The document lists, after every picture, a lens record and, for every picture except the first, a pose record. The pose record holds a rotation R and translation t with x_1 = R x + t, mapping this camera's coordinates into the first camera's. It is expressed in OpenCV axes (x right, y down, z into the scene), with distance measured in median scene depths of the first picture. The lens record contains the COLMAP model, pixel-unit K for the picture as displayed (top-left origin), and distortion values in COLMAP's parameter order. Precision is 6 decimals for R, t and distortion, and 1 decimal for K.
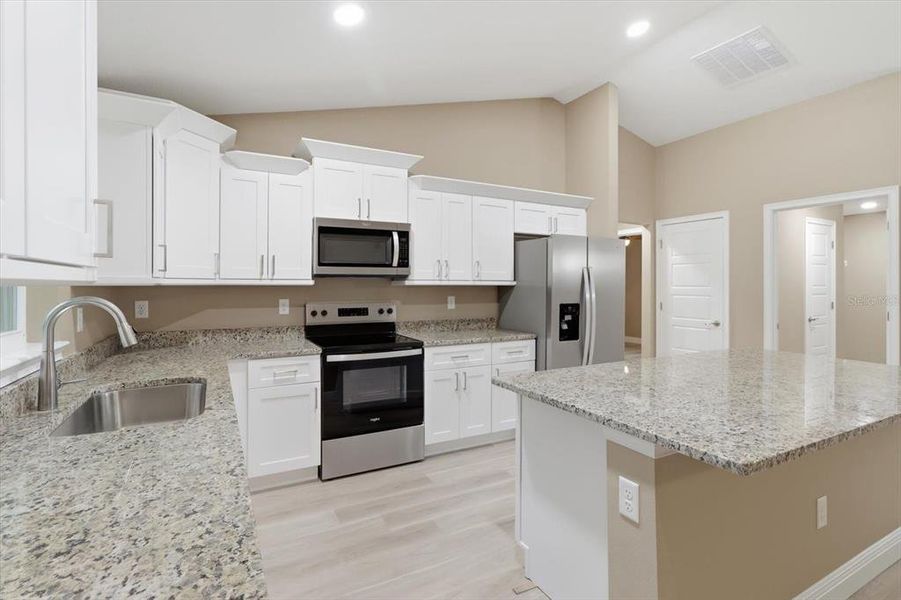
lens RADIAL K [[436.7, 0, 447.1], [0, 436.7, 283.1], [0, 0, 1]] dist [-0.003701, 0.000641]
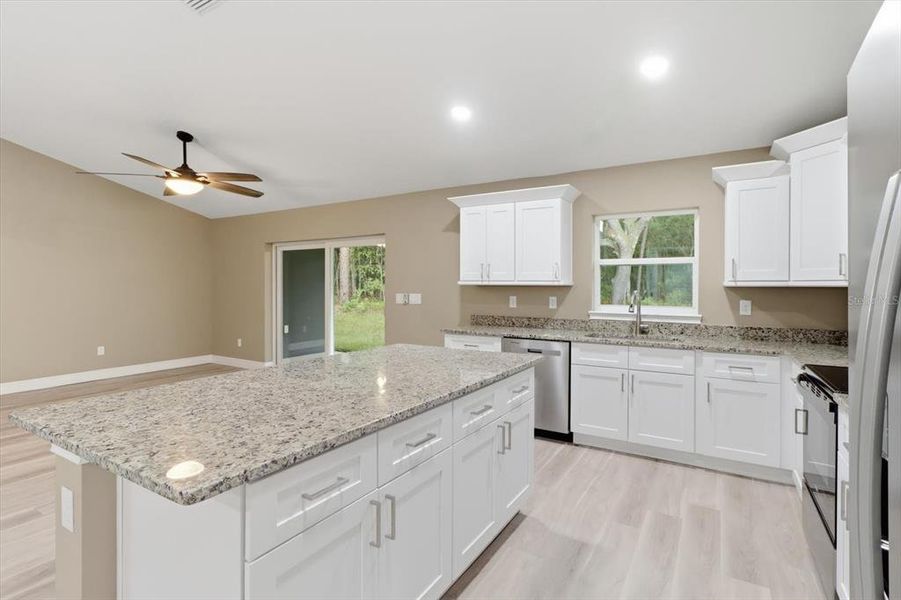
lens RADIAL K [[436.7, 0, 447.1], [0, 436.7, 283.1], [0, 0, 1]] dist [-0.003701, 0.000641]
pose [[-0.863274, -0.008975, -0.504656, 0.574168], [-0.002987, 0.999915, -0.012673, 0.010059], [0.504727, -0.009433, -0.863227, 1.128340]]
